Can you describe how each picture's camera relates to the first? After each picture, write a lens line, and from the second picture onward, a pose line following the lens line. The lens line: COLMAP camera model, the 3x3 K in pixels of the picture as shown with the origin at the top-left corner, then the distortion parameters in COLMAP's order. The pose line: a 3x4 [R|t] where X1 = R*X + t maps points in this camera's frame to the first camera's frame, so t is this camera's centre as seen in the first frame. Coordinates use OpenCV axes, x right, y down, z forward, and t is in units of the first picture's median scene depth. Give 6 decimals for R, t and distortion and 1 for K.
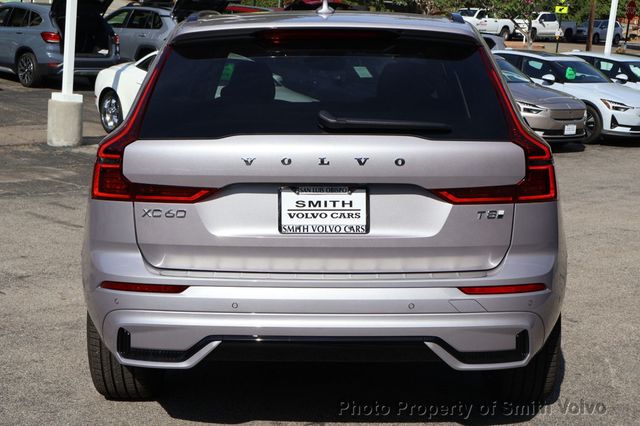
lens RADIAL K [[1093.2, 0, 320.4], [0, 1093.2, 211.4], [0, 0, 1]] dist [0.078291, 0.000000]
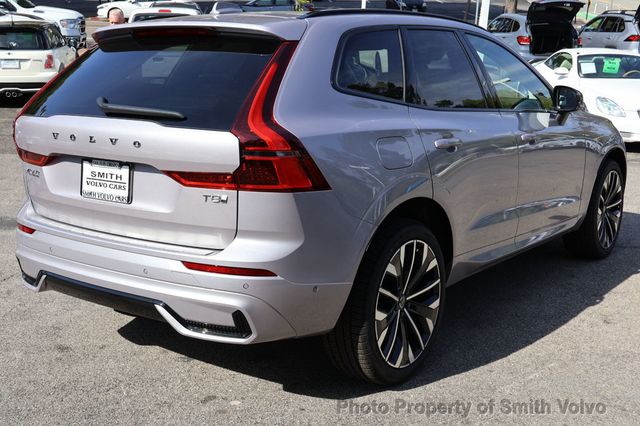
lens RADIAL K [[835.8, 0, 320.0], [0, 835.8, 213.3], [0, 0, 1]] dist [-0.011451, 0.000000]
pose [[0.805682, 0.110156, -0.582016, 0.722756], [-0.083465, 0.993865, 0.072565, -0.051302], [0.586439, -0.009886, 0.809933, 0.400426]]
